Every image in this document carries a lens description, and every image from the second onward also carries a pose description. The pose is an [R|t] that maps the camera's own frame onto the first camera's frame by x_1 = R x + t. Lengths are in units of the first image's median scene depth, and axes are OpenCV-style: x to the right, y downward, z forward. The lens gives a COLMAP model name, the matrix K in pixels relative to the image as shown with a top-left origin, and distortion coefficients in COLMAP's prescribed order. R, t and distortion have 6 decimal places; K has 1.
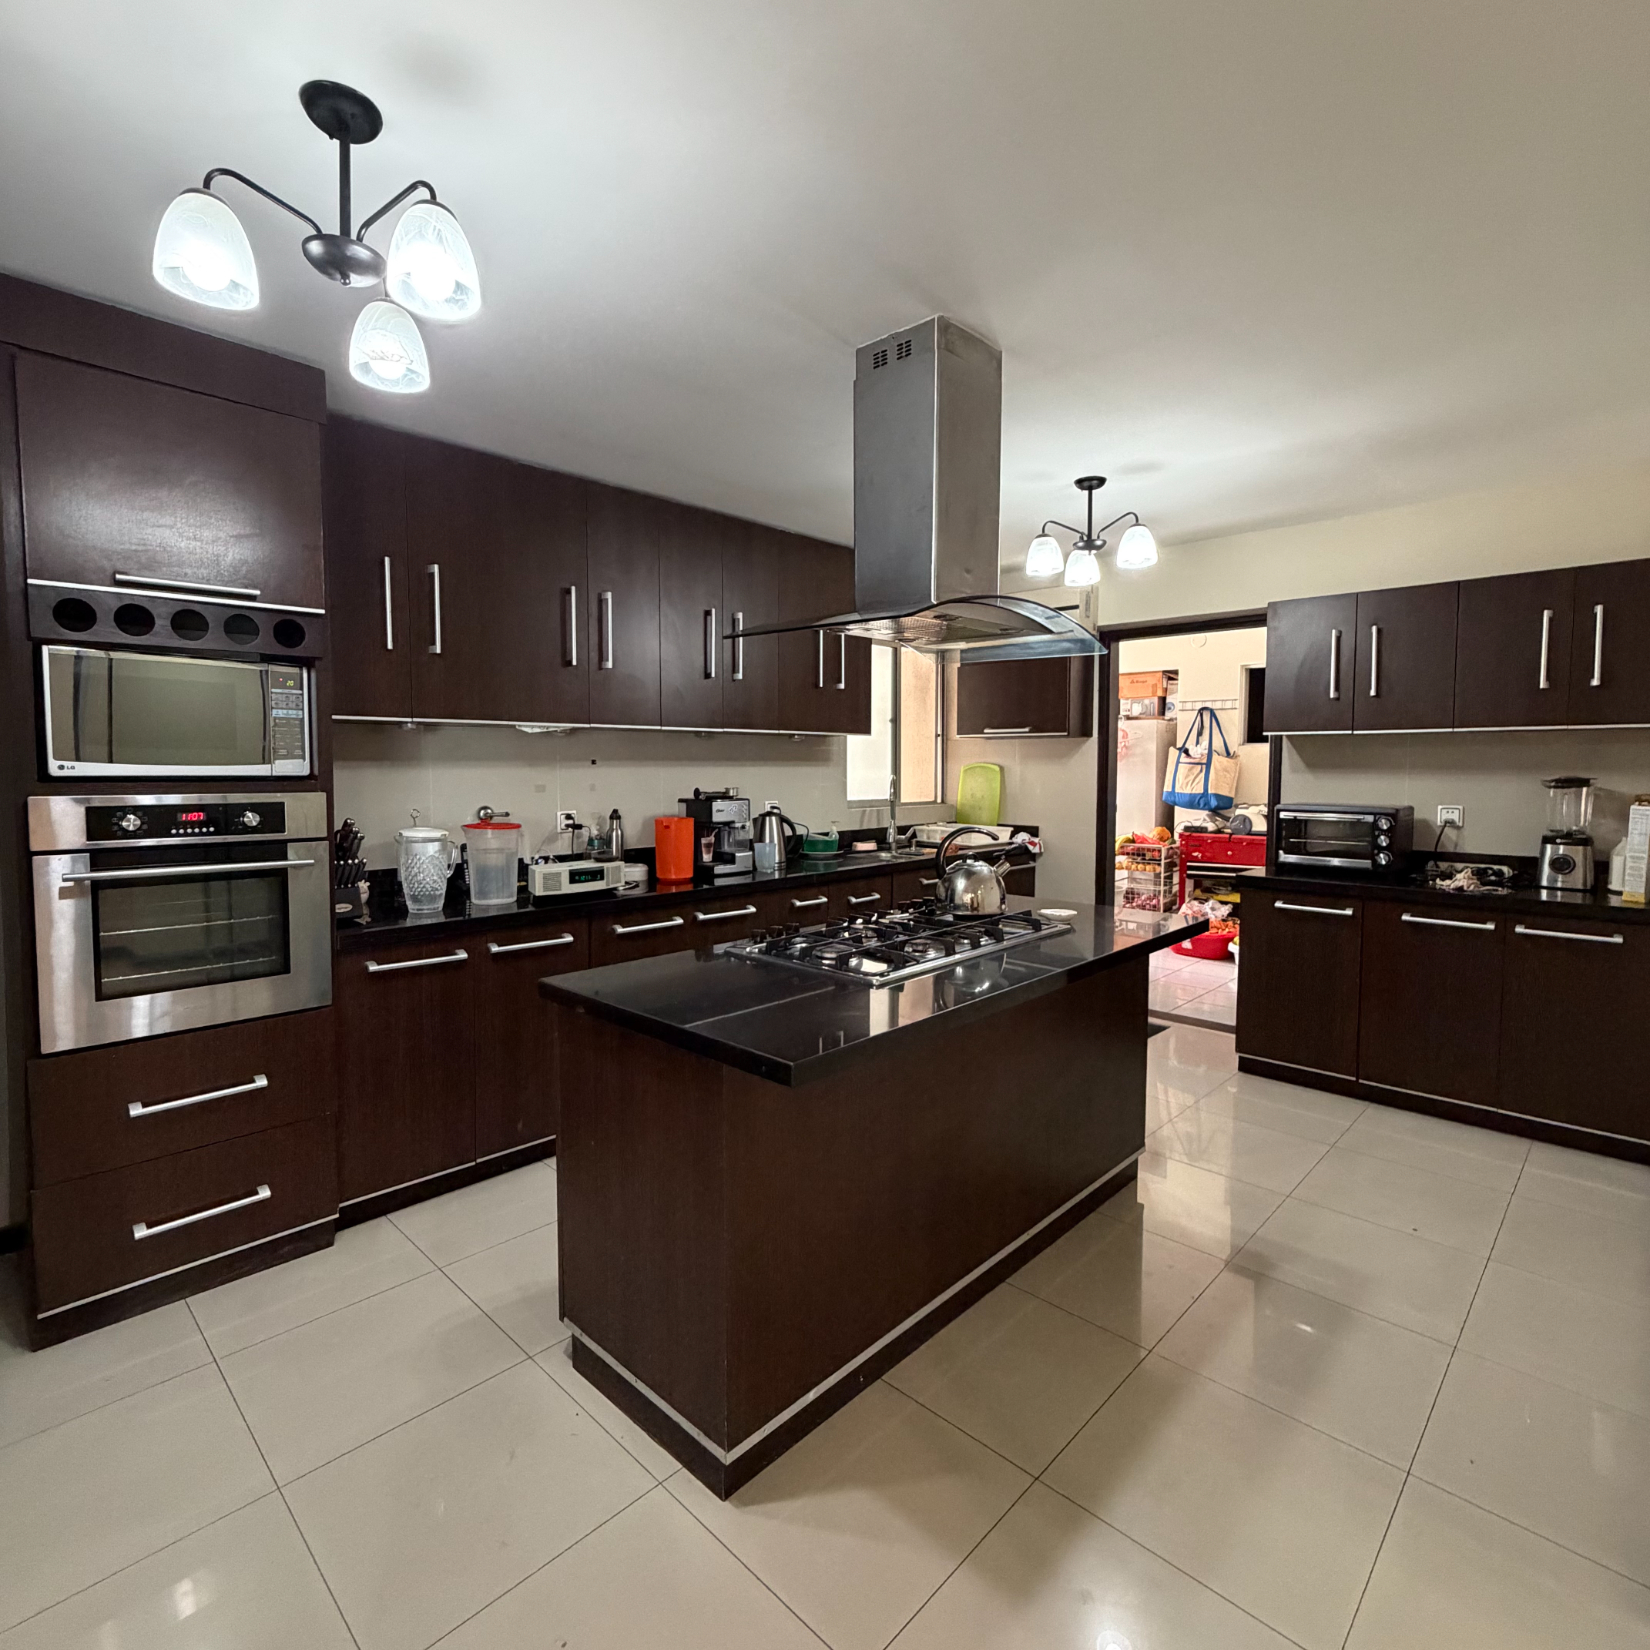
lens RADIAL K [[877.6, 0, 822.8], [0, 877.6, 816.9], [0, 0, 1]] dist [0.003359, -0.000733]
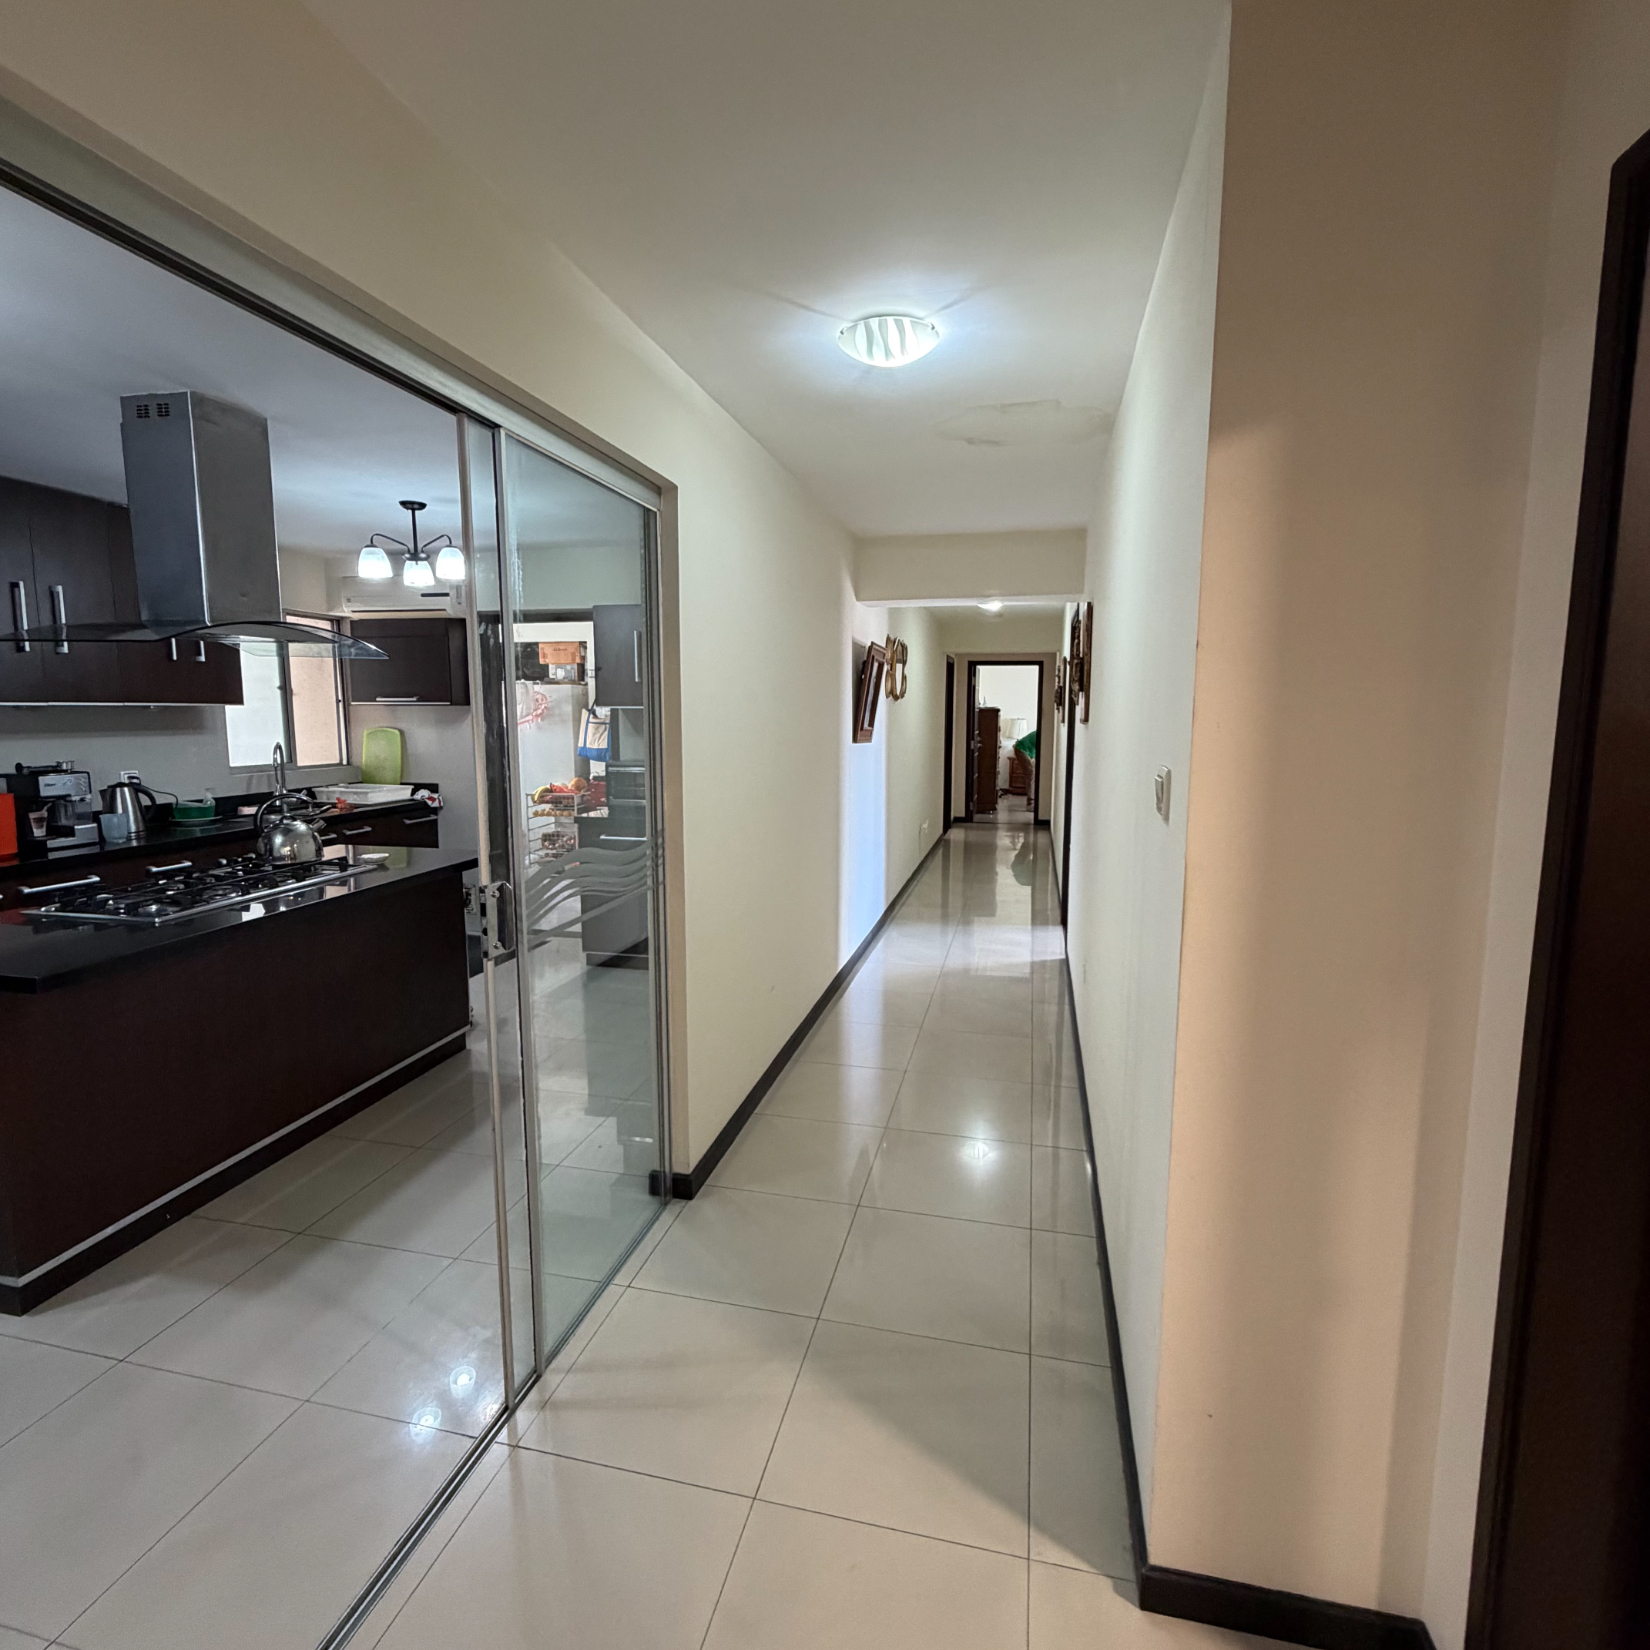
lens RADIAL K [[876.9, 0, 825.3], [0, 876.9, 815.0], [0, 0, 1]] dist [-0.001281, 0.001077]
pose [[0.859085, -0.060941, 0.508192, 0.139384], [0.031181, 0.997274, 0.066881, -0.012698], [-0.510883, -0.041610, 0.858643, -0.331108]]
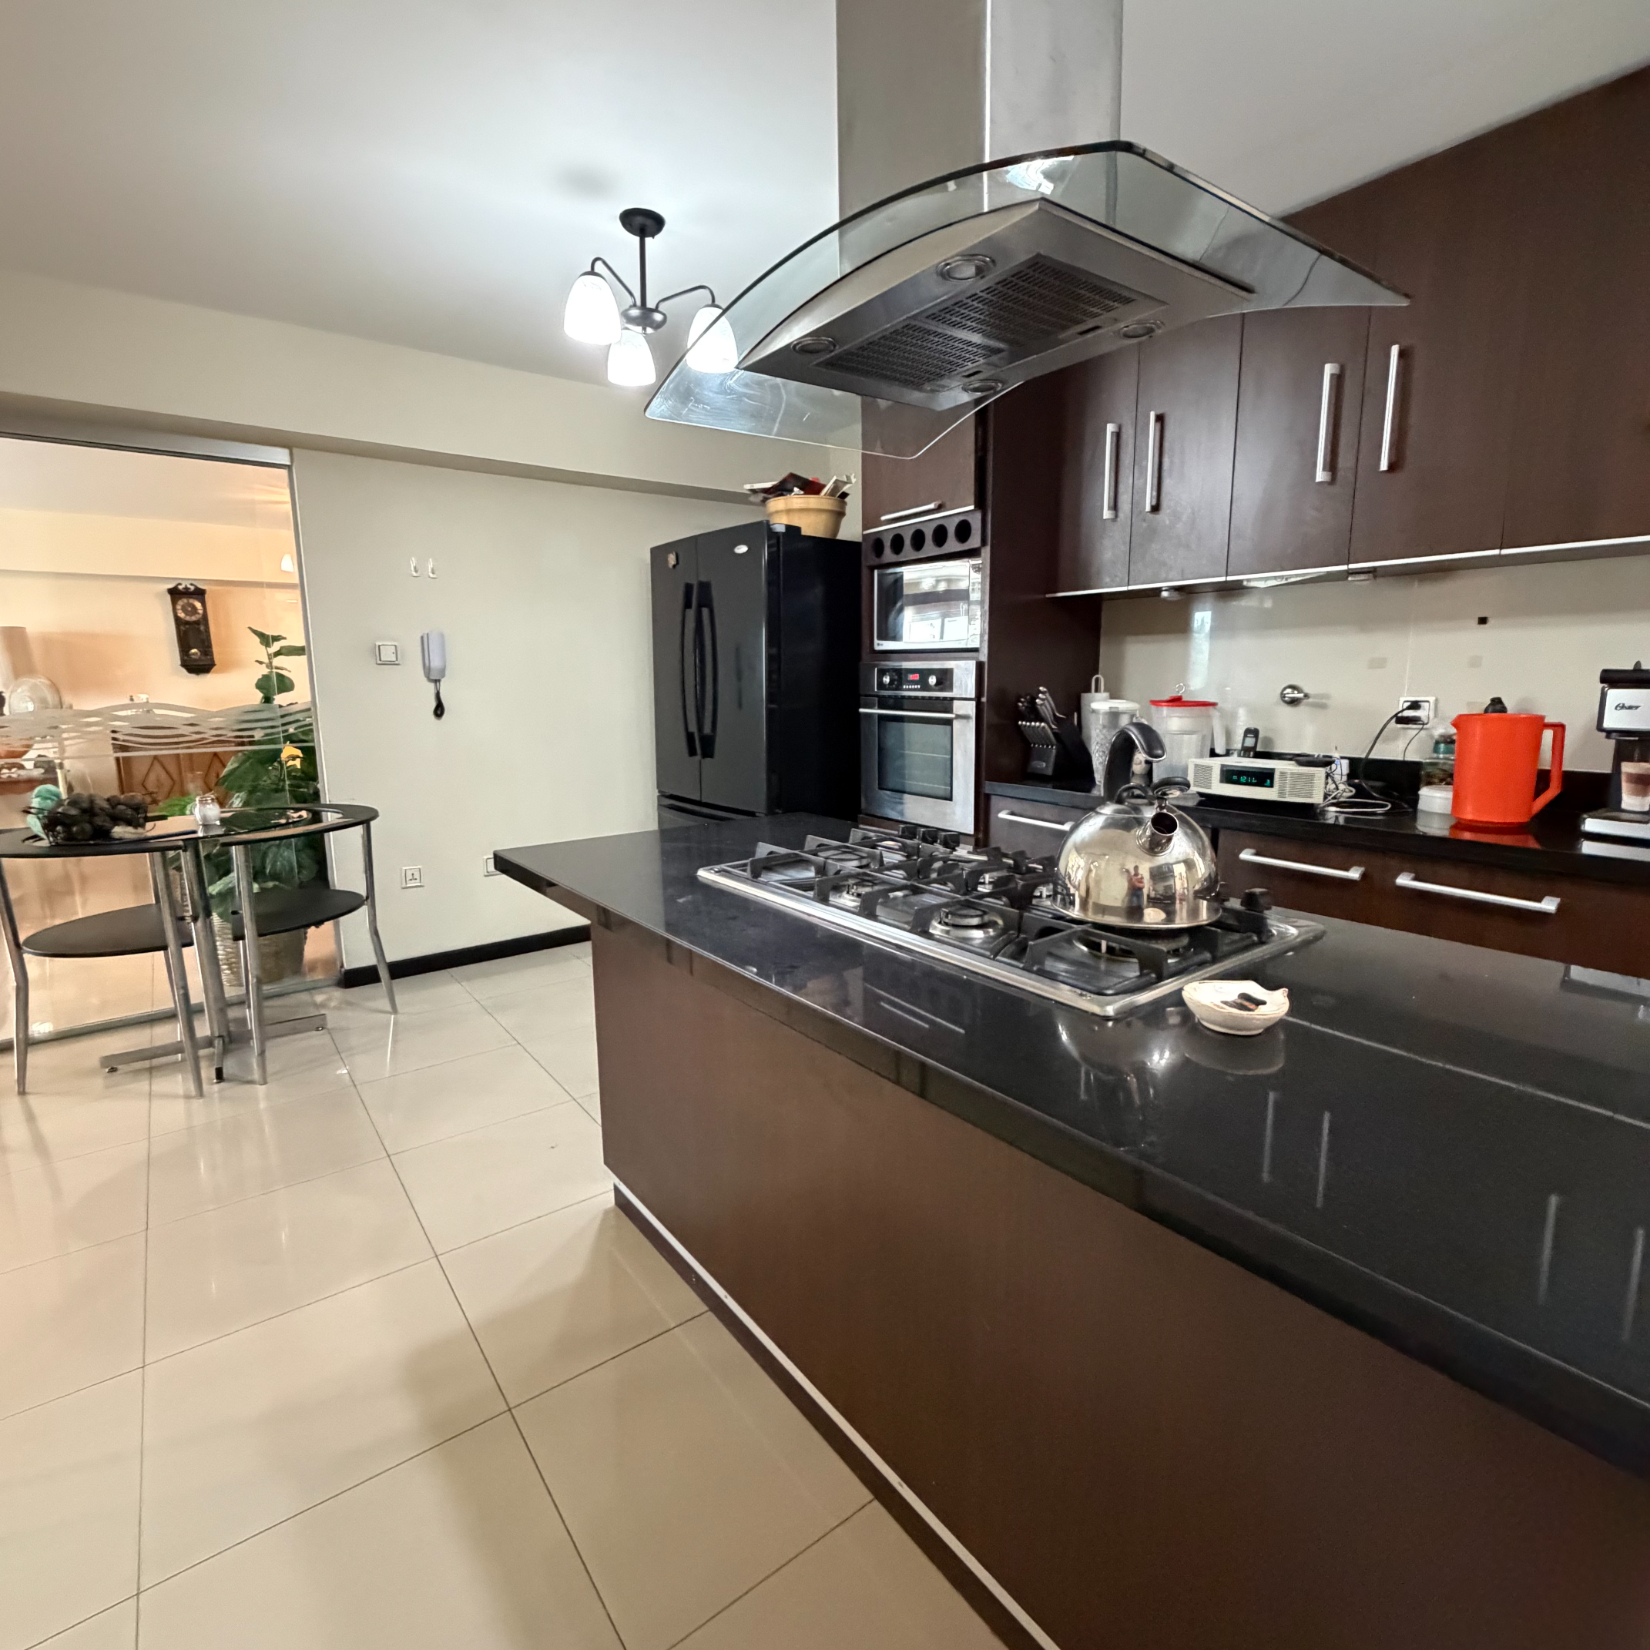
lens RADIAL K [[877.2, 0, 821.9], [0, 877.2, 816.0], [0, 0, 1]] dist [-0.001471, 0.001020]
pose [[-0.163199, 0.158934, -0.973707, 0.457813], [-0.051414, 0.984228, 0.169268, -0.007058], [0.985253, 0.077686, -0.152453, 0.662886]]
